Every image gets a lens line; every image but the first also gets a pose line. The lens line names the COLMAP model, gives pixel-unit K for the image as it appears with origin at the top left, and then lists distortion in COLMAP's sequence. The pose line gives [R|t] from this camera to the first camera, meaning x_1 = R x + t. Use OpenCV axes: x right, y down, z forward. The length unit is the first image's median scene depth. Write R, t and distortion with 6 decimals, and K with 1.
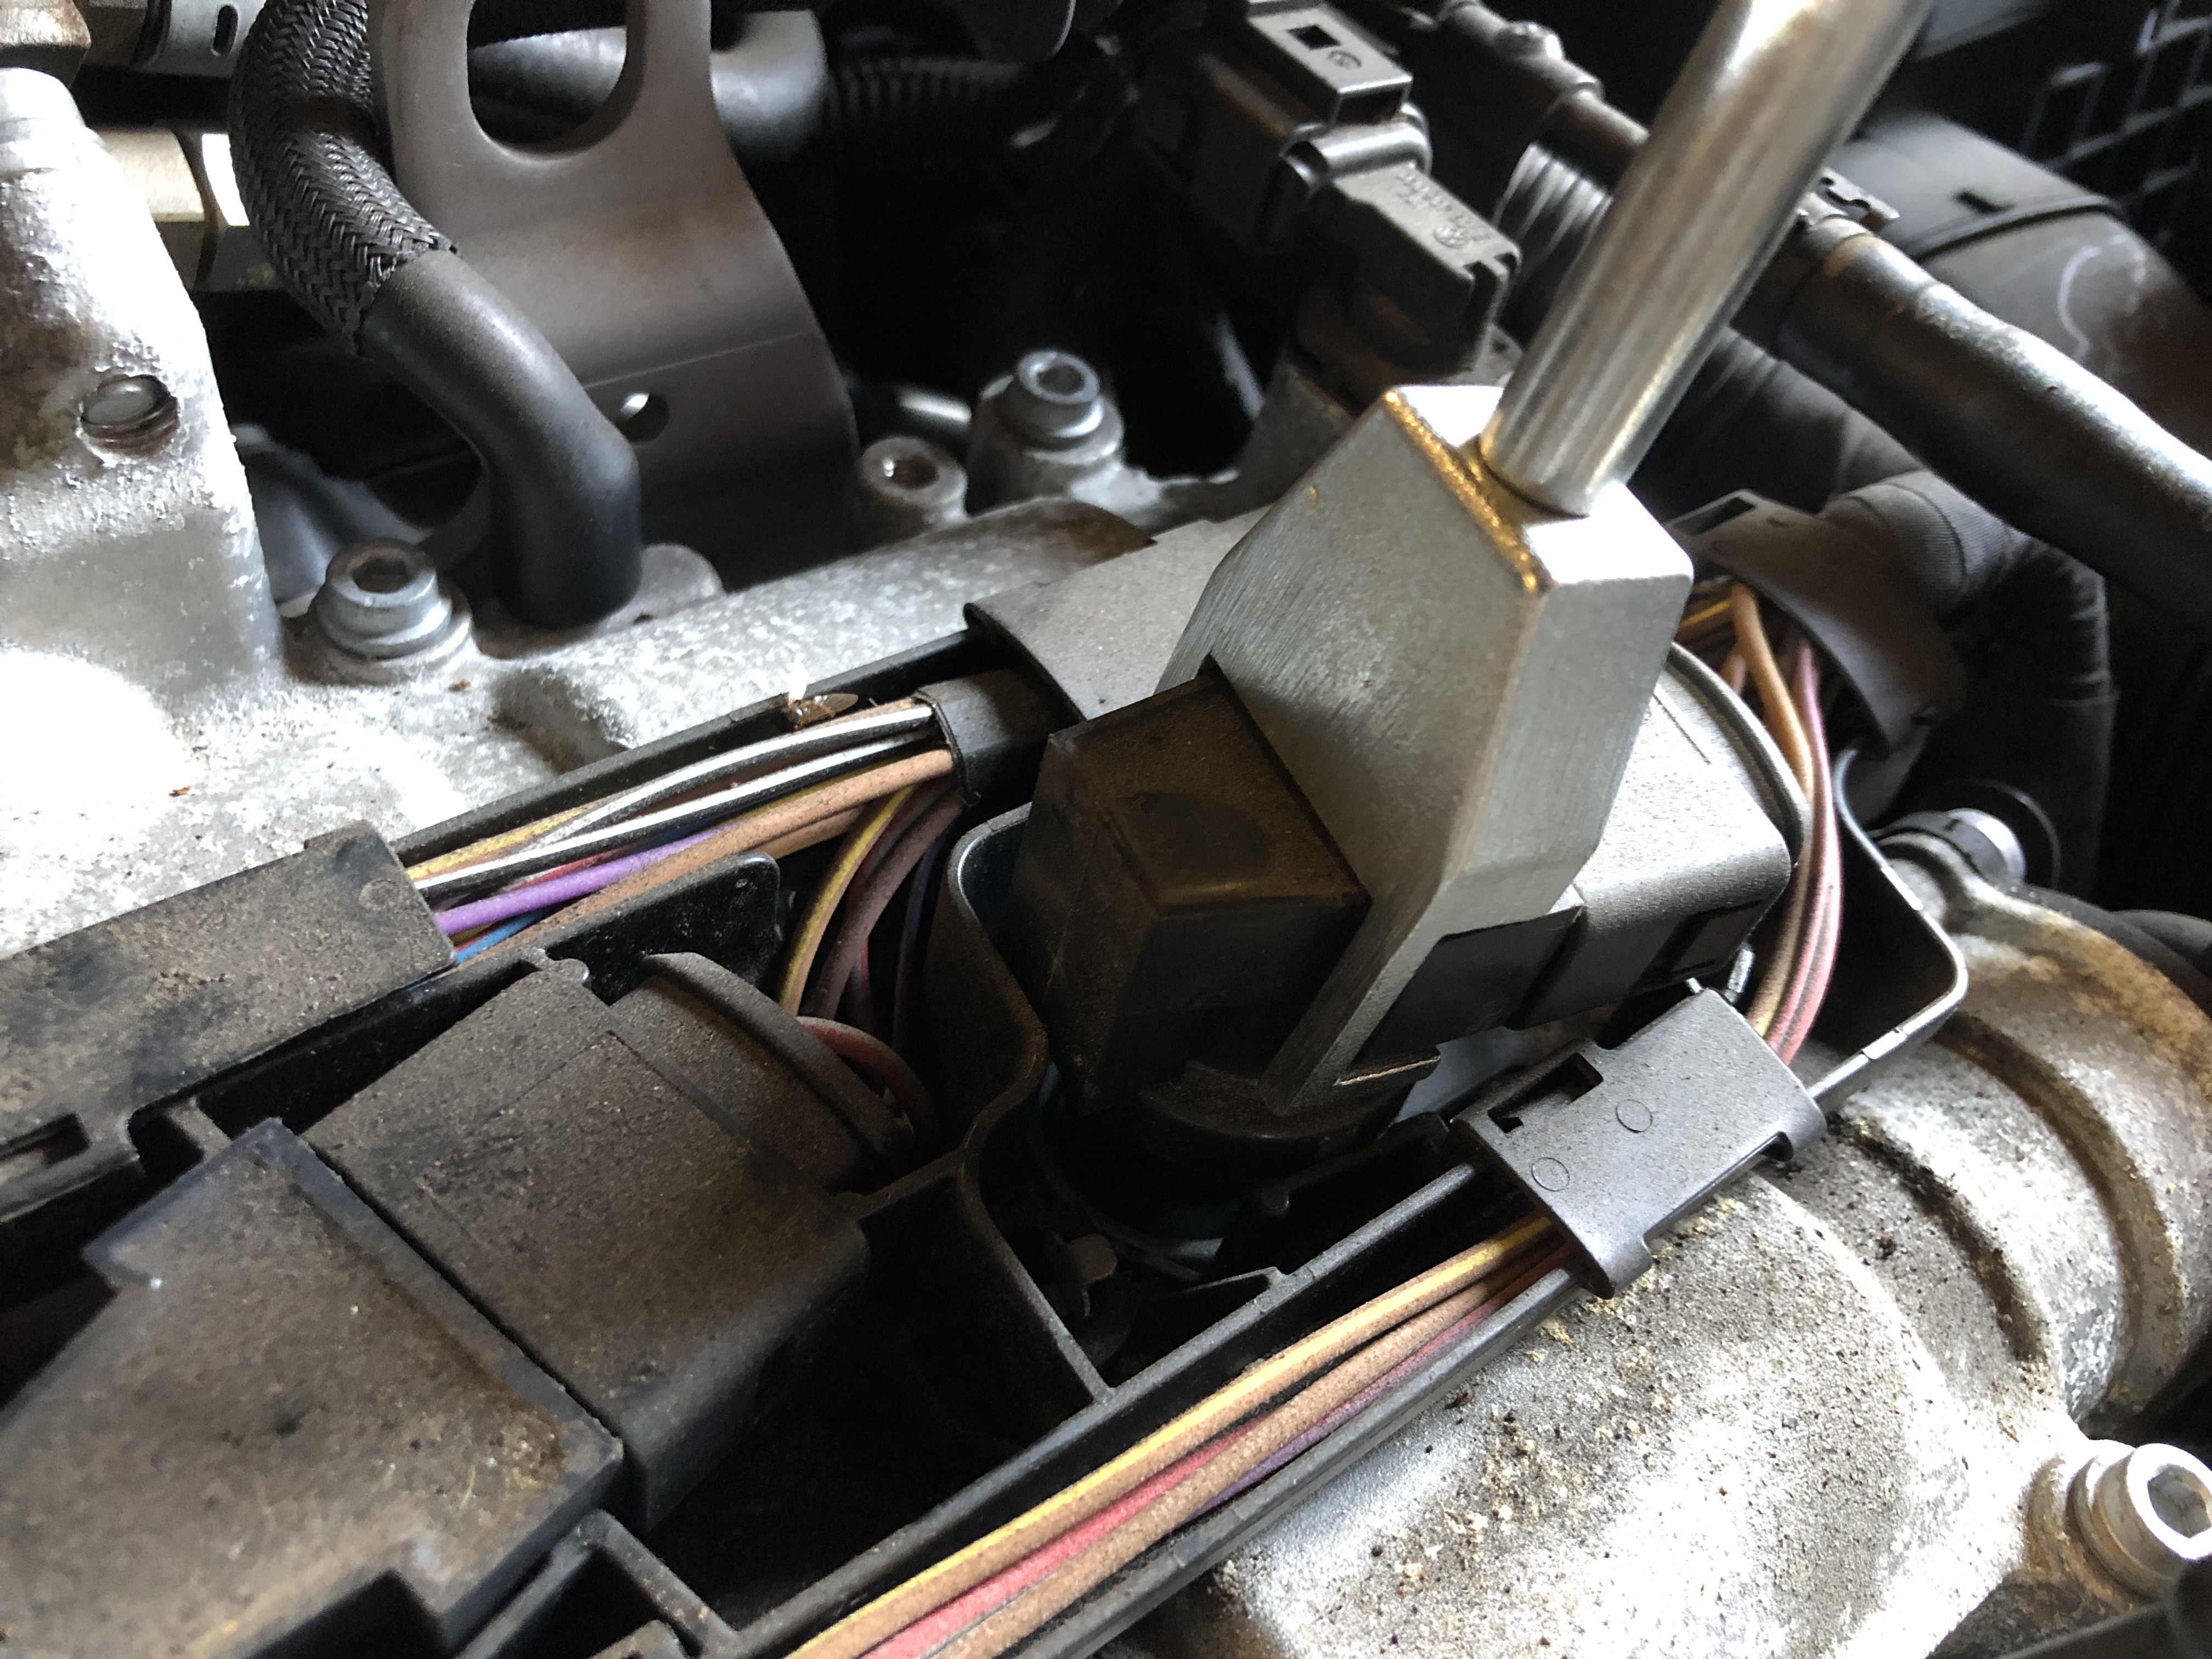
lens RADIAL K [[1841.3, 0, 1102.9], [0, 1841.3, 838.9], [0, 0, 1]] dist [0.025696, -0.046950]
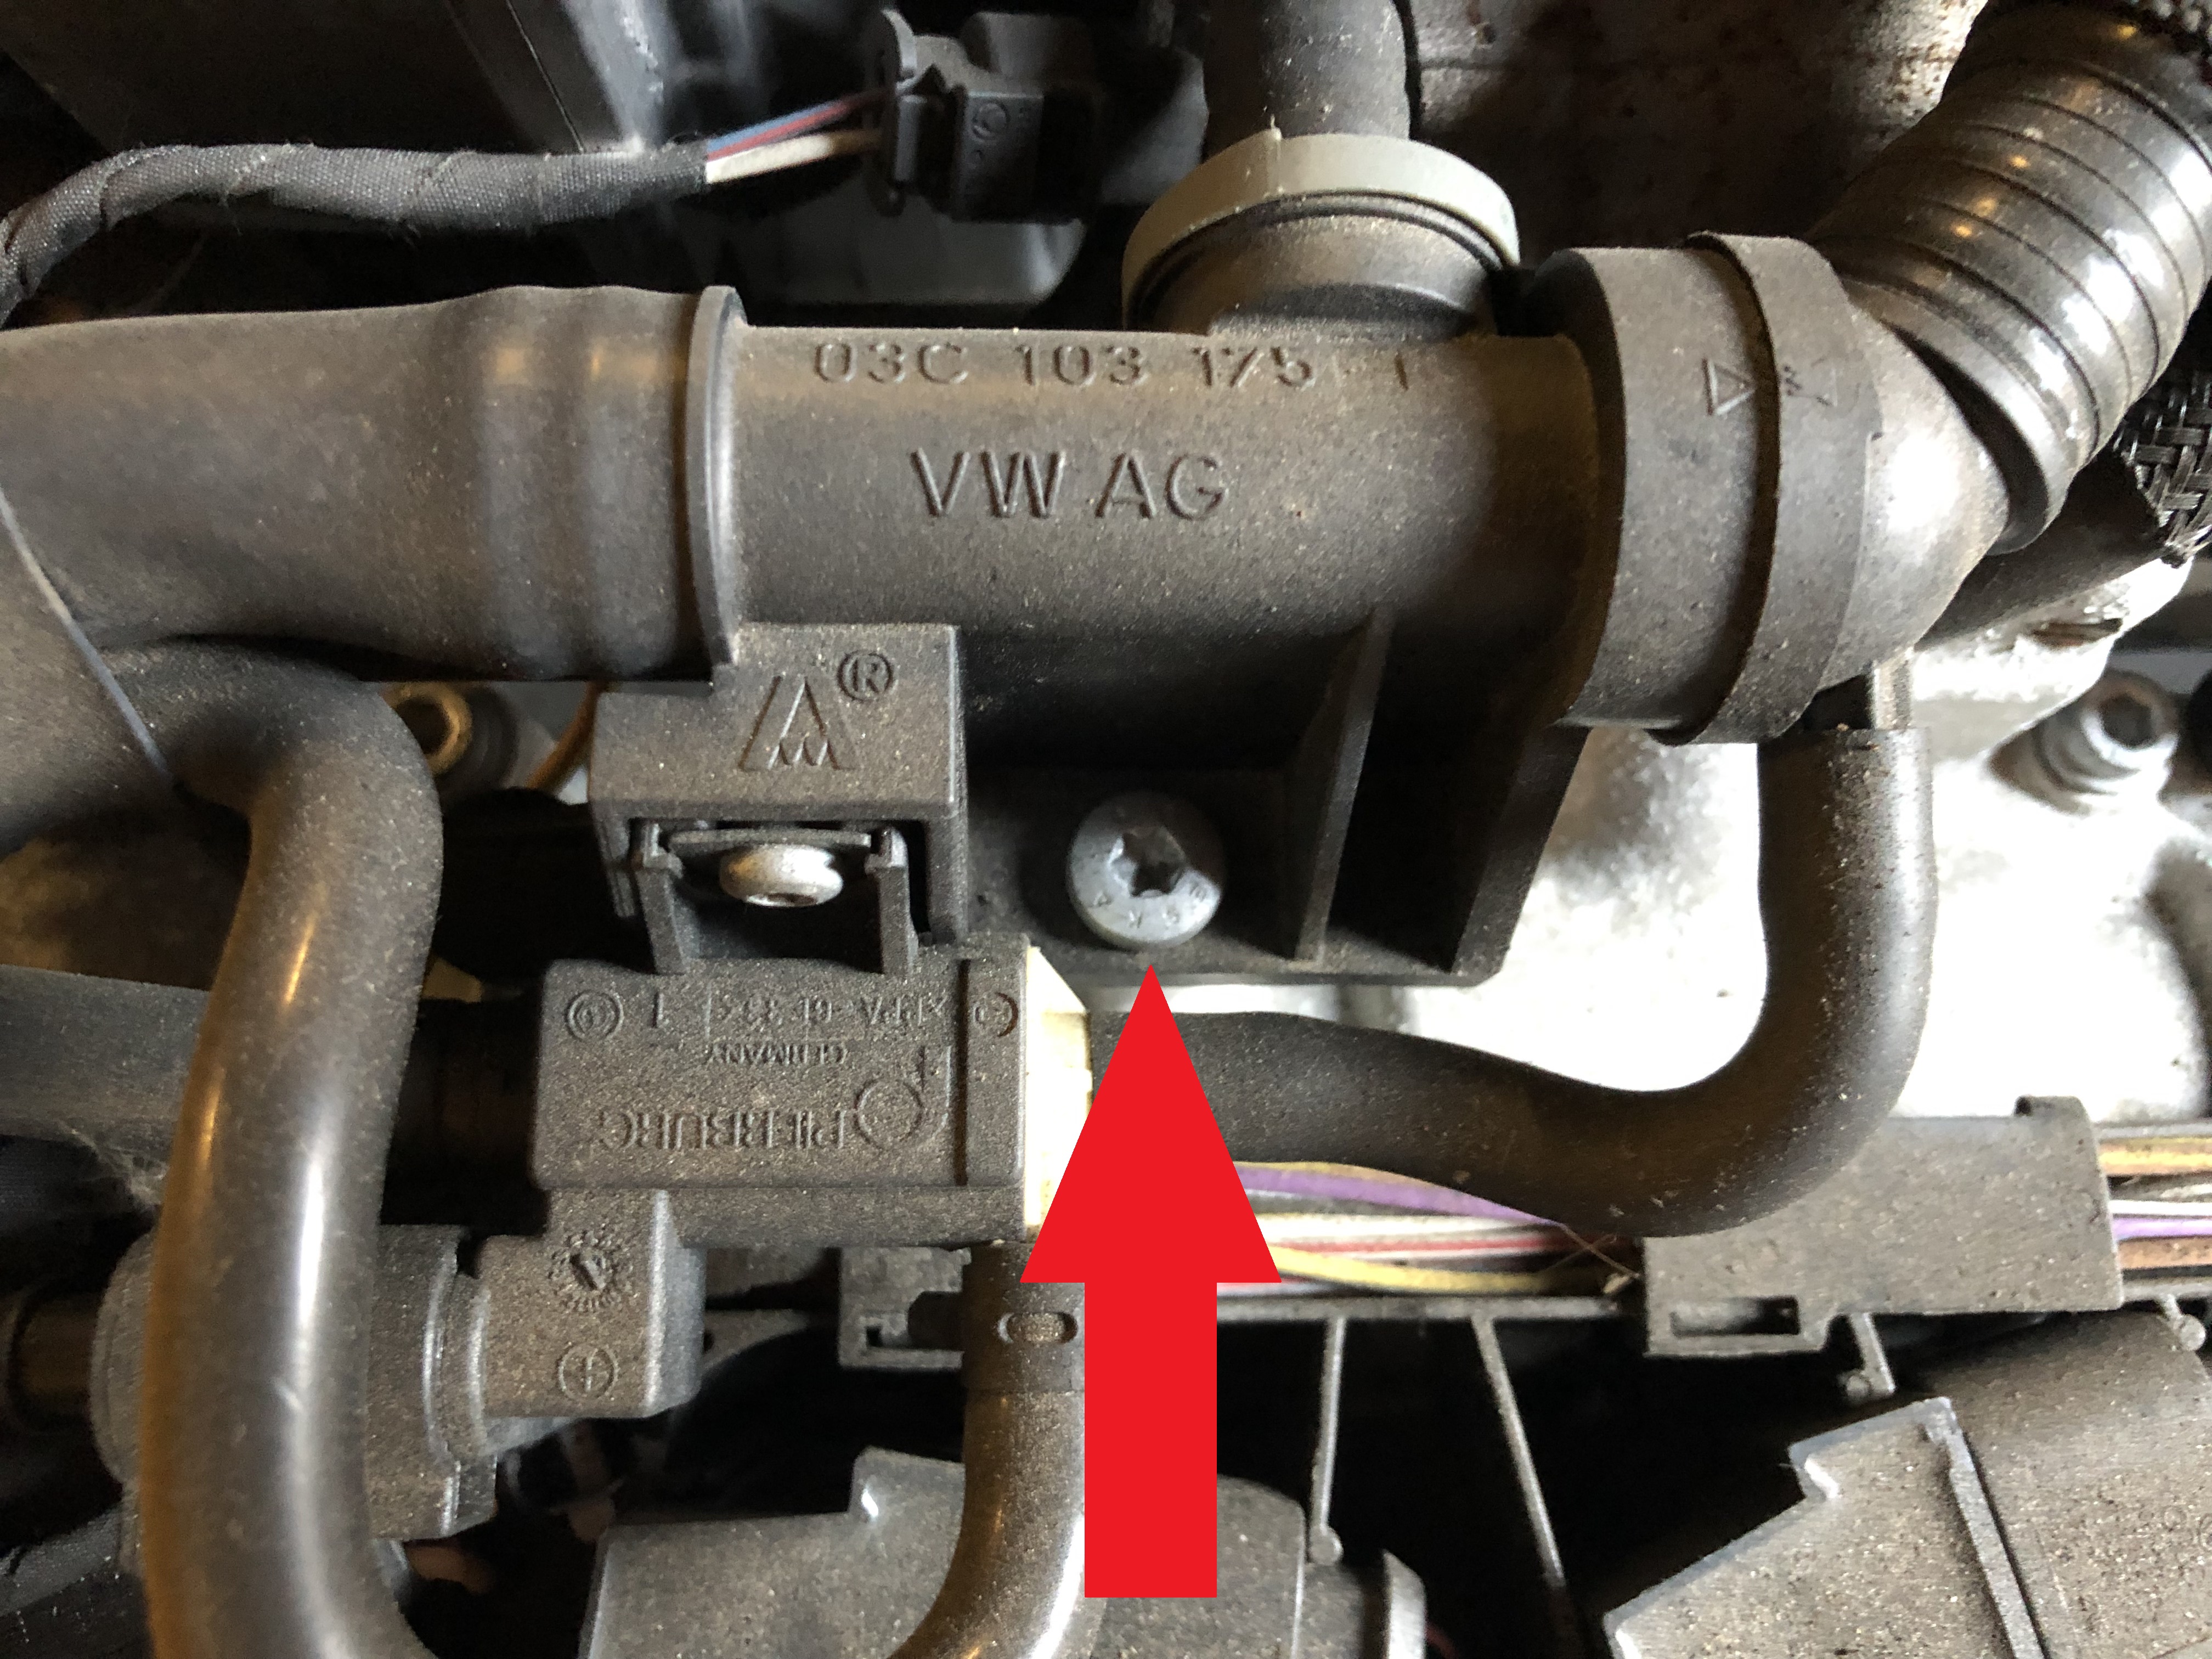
lens RADIAL K [[1841.3, 0, 1079.5], [0, 1841.3, 797.5], [0, 0, 1]] dist [0.025696, -0.046950]
pose [[0.794349, 0.508748, -0.331942, -0.501661], [-0.350703, 0.830251, 0.433233, -0.355118], [0.496001, -0.227725, 0.837928, -0.139098]]
